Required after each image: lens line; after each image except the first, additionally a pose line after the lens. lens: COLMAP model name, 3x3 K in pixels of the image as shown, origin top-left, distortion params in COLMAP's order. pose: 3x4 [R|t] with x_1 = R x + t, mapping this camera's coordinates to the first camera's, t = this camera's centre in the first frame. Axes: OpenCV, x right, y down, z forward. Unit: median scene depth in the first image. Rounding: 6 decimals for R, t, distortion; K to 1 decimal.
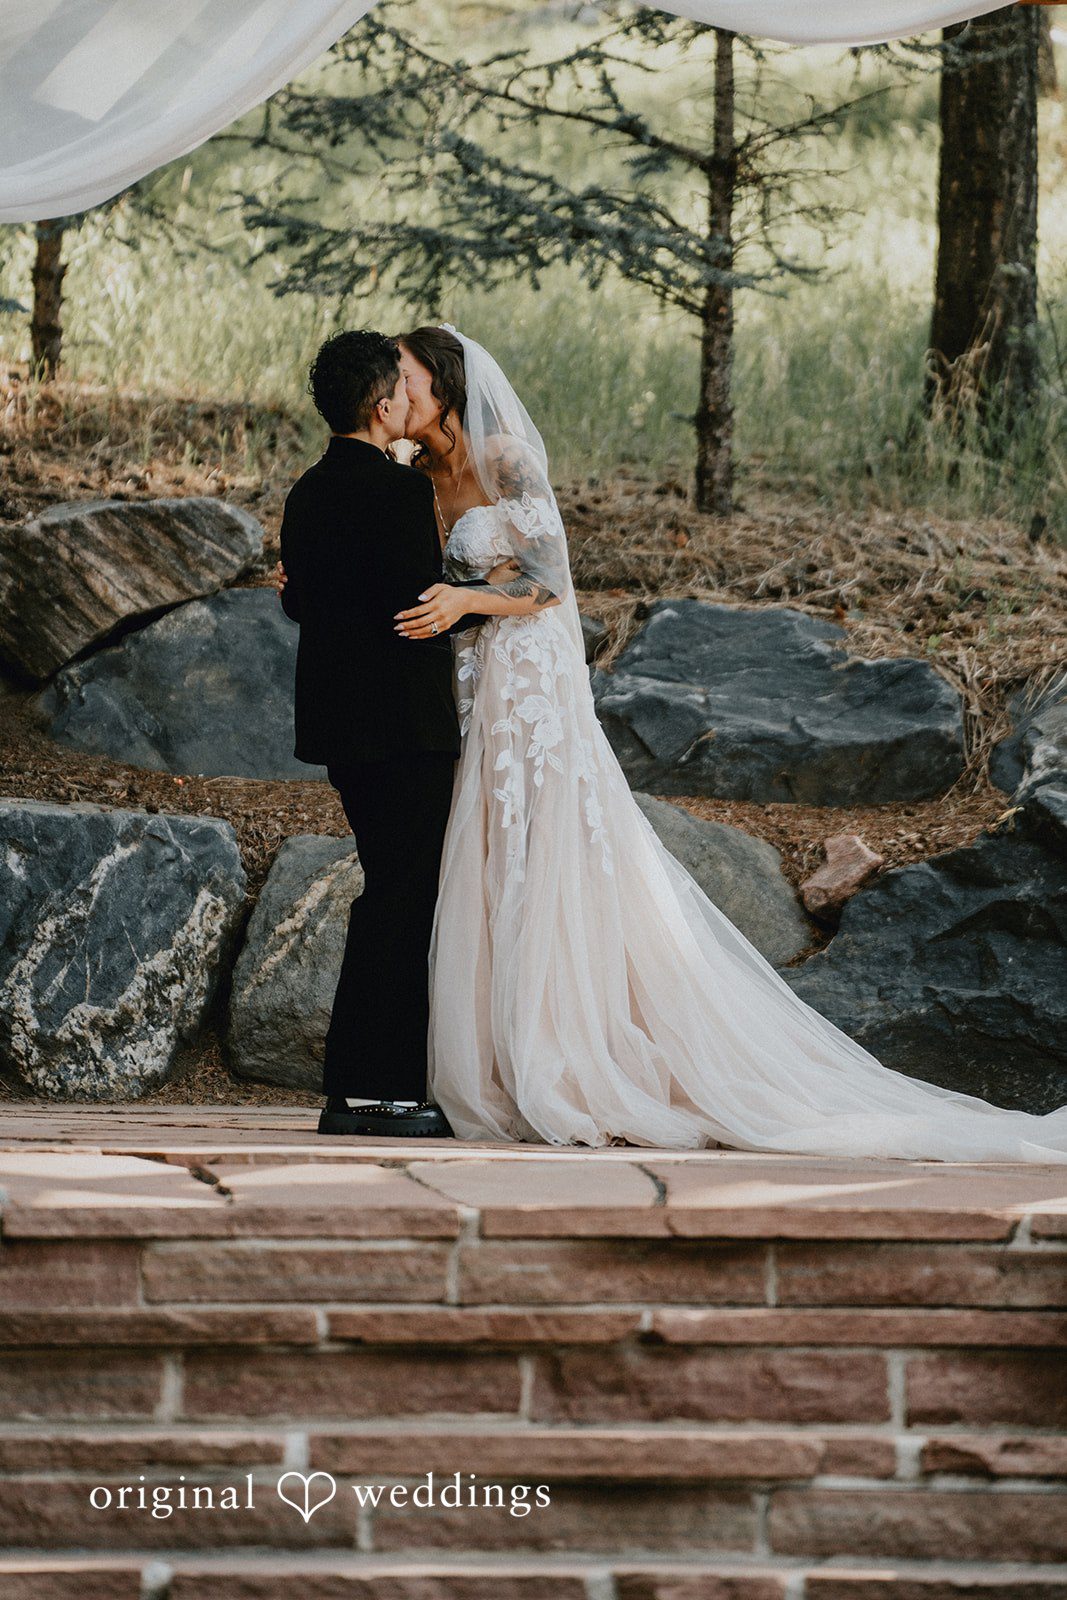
lens RADIAL K [[6584.8, 0, 533.5], [0, 6584.8, 800.0], [0, 0, 1]] dist [0.730709, 2.411455]
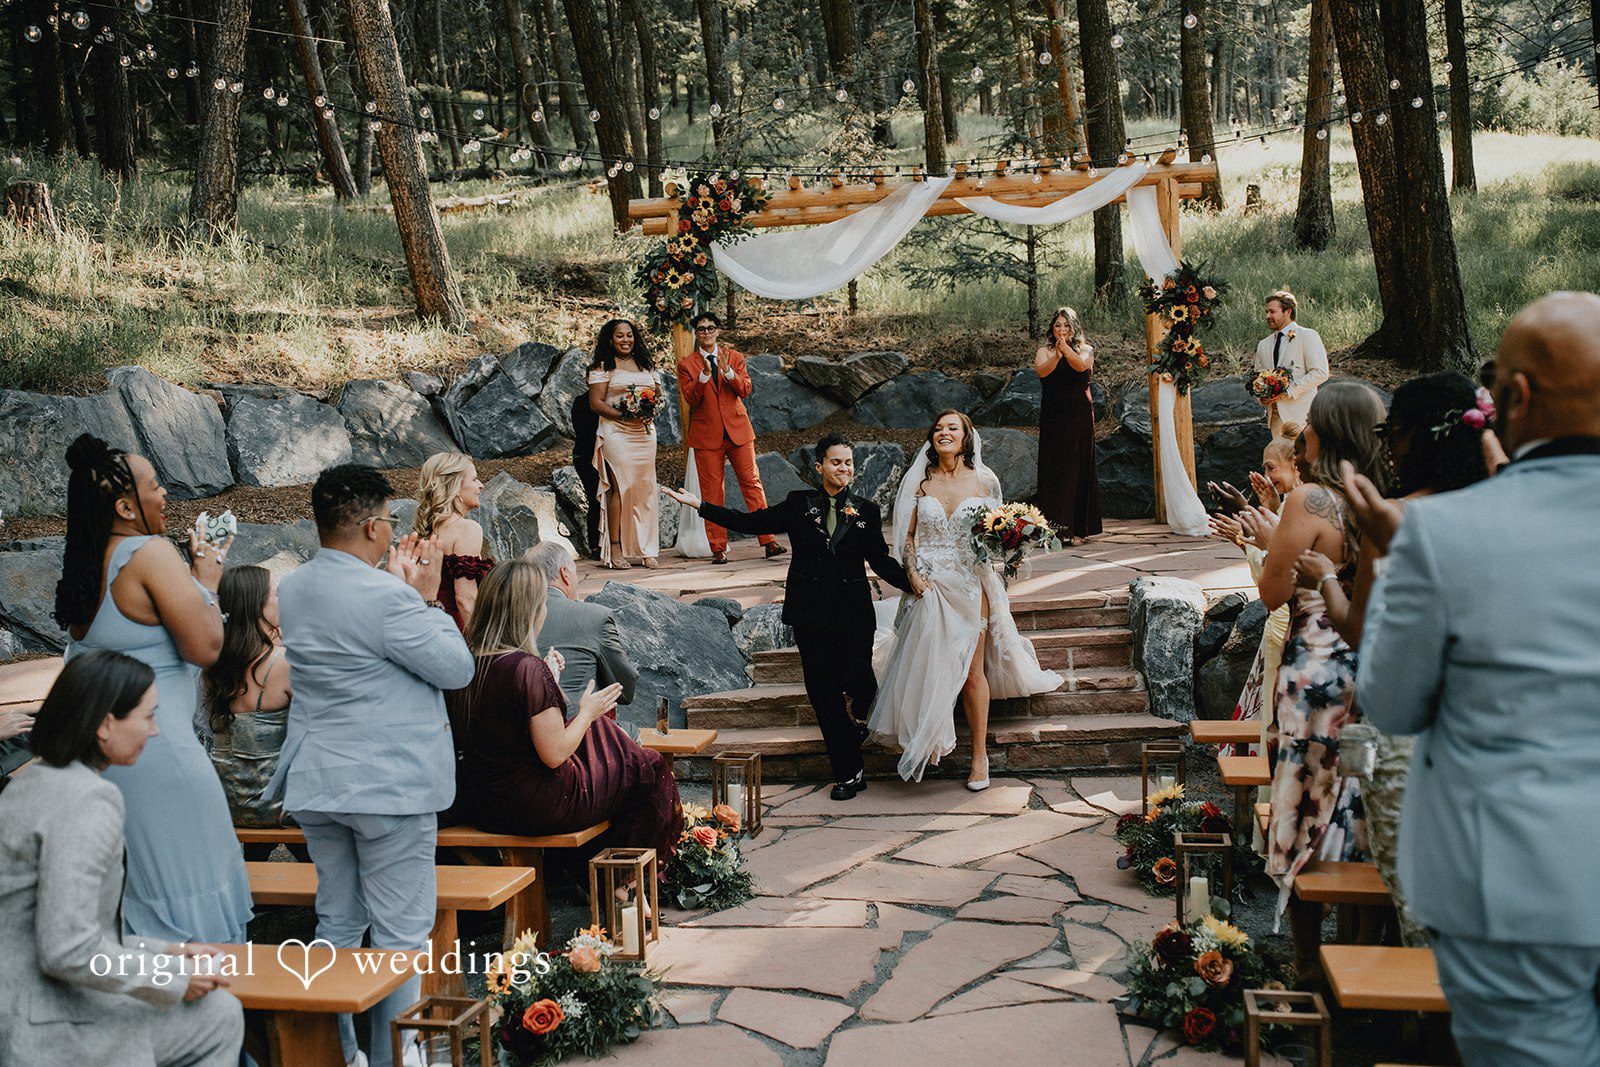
lens RADIAL K [[1622.7, 0, 800.0], [0, 1622.7, 533.5], [0, 0, 1]] dist [-0.003676, 0.025315]
pose [[0.987050, -0.064904, -0.146694, 0.025990], [0.080101, 0.991740, 0.100182, -0.040273], [0.138980, -0.110635, 0.984096, 0.102616]]
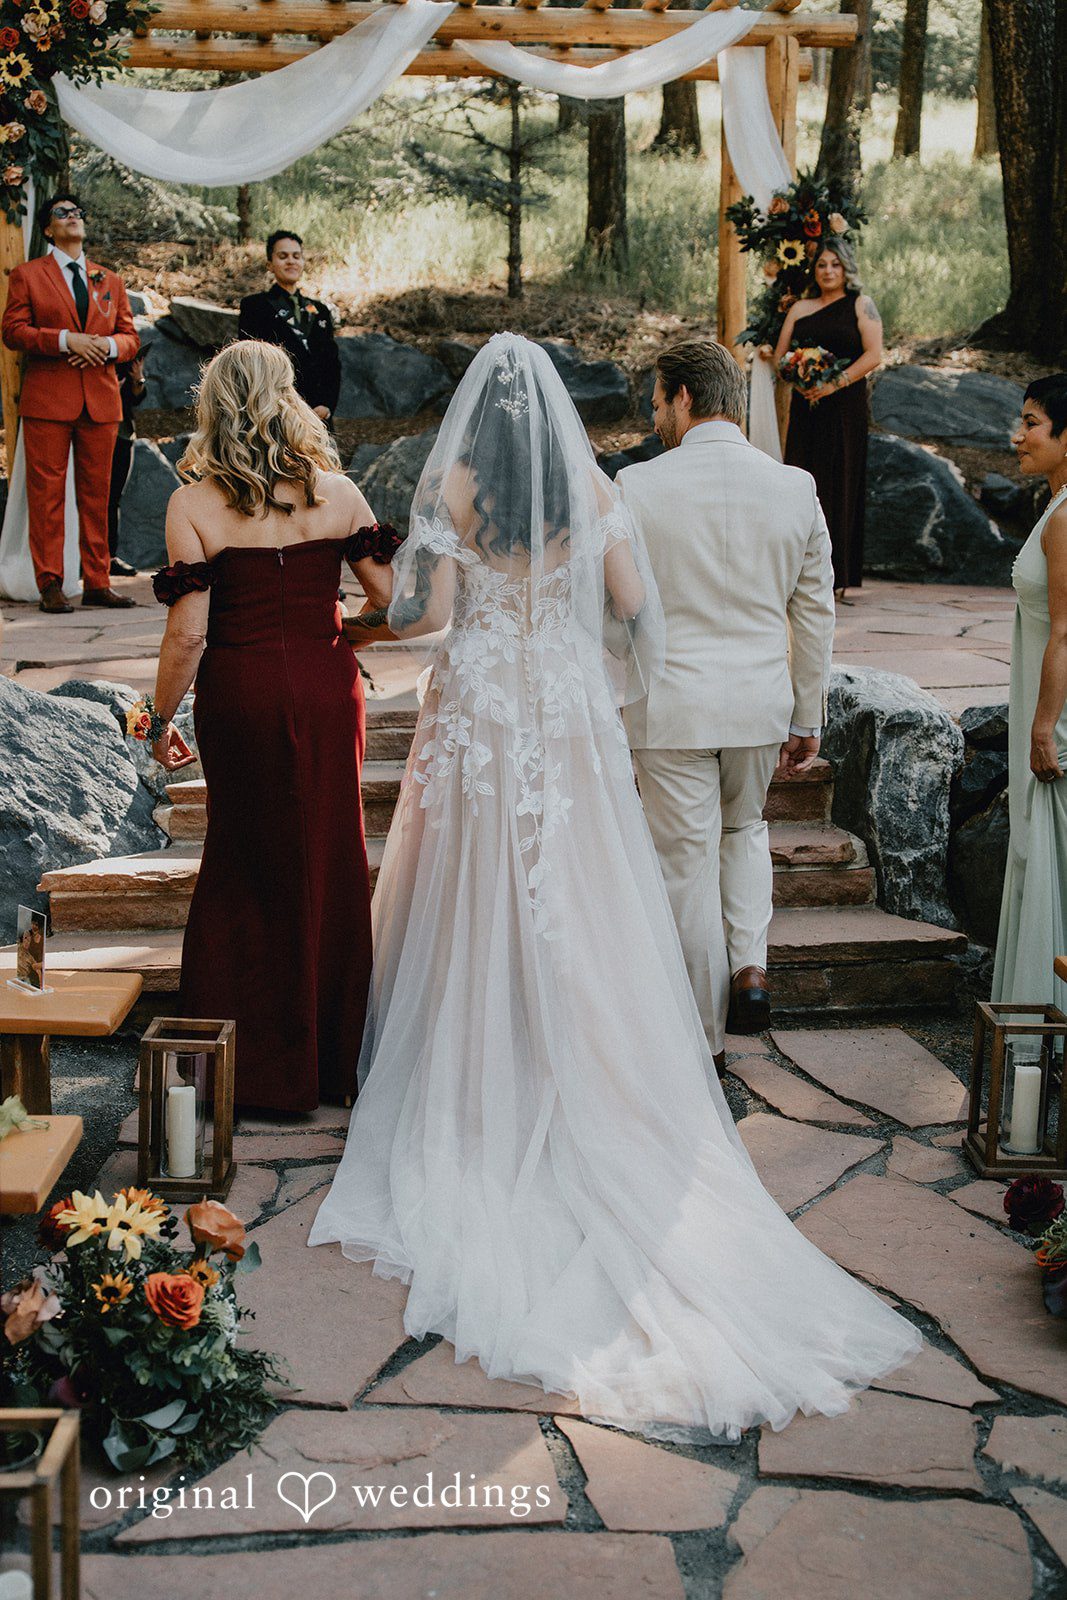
lens RADIAL K [[1920.8, 0, 526.8], [0, 1920.8, 793.6], [0, 0, 1]] dist [0.026243, 0.088085]
pose [[0.997290, -0.034702, 0.064874, -0.024522], [0.019330, 0.974383, 0.224061, -0.025770], [-0.070988, -0.222200, 0.972413, 0.265195]]
